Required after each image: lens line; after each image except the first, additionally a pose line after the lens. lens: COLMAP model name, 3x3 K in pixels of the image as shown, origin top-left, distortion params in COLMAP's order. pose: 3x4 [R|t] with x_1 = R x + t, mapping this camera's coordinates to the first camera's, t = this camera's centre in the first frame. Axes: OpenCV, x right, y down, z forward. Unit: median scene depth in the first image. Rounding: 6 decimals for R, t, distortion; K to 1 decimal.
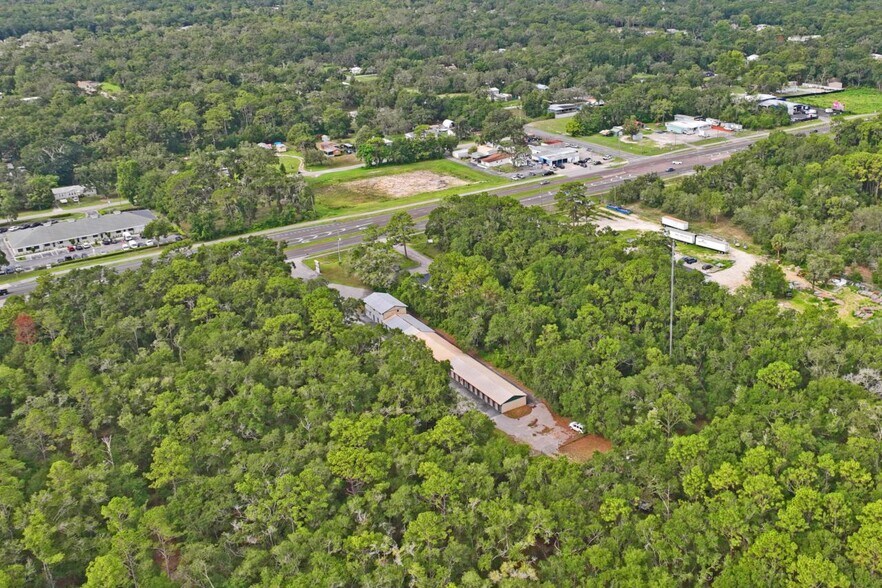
lens RADIAL K [[655.3, 0, 441.0], [0, 655.3, 294.0], [0, 0, 1]] dist [-0.000176, -0.004096]
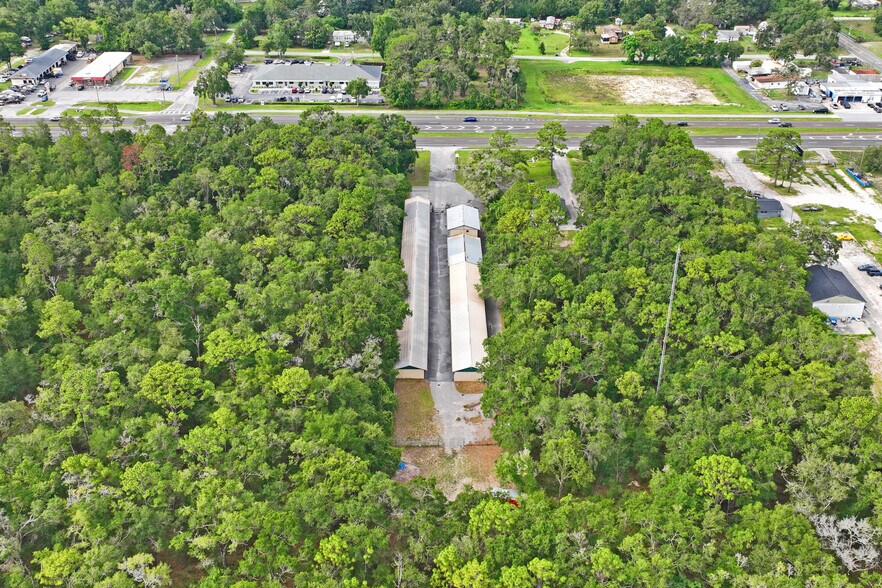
lens RADIAL K [[655.3, 0, 441.0], [0, 655.3, 294.0], [0, 0, 1]] dist [-0.000176, -0.004096]
pose [[0.885348, 0.303623, -0.352095, 0.094946], [-0.239663, 0.946982, 0.213977, -0.029779], [0.398397, -0.105060, 0.911176, 0.057649]]
